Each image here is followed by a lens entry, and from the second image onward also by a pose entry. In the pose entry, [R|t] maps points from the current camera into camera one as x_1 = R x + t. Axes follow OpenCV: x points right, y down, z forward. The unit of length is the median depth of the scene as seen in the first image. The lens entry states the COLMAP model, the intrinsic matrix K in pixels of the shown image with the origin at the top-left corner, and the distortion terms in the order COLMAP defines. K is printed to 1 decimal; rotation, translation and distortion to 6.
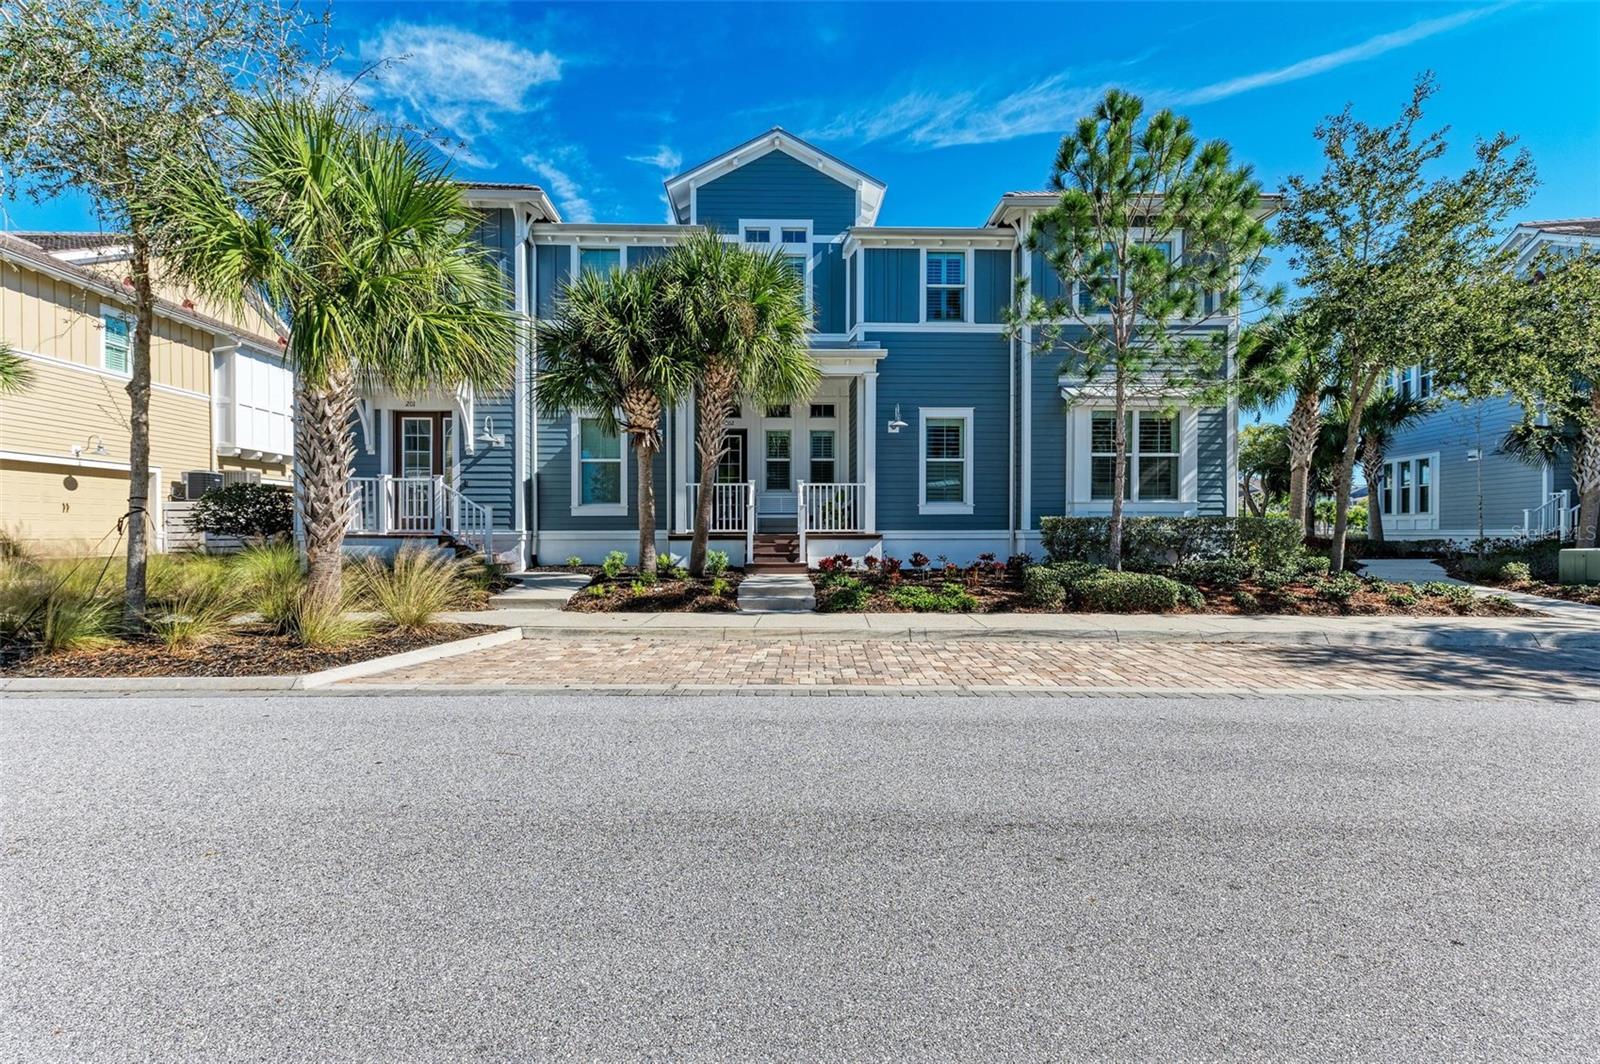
lens RADIAL K [[725.6, 0, 800.4], [0, 725.6, 534.8], [0, 0, 1]] dist [0.001862, 0.000069]
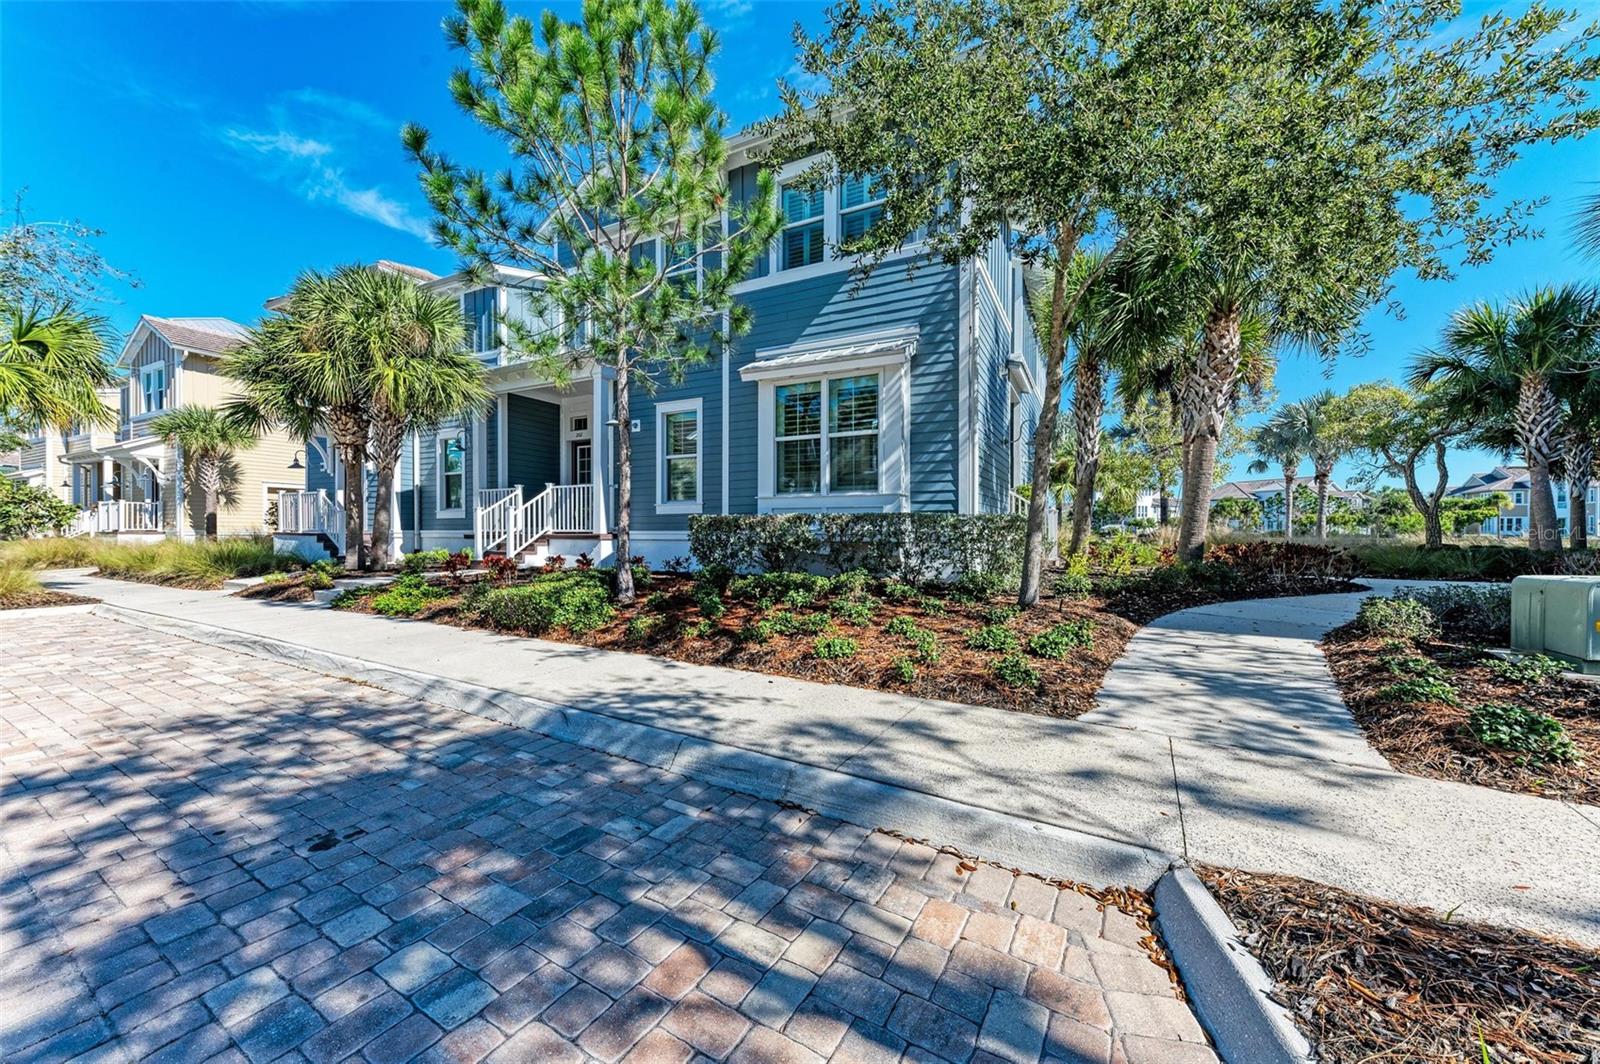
lens RADIAL K [[604.5, 0, 800.4], [0, 604.5, 535.5], [0, 0, 1]] dist [-0.000654, -0.000005]
pose [[0.870536, 0.005804, -0.492070, 0.745608], [-0.005077, 0.999983, 0.002813, -0.003210], [0.492078, 0.000049, 0.870551, 0.402906]]
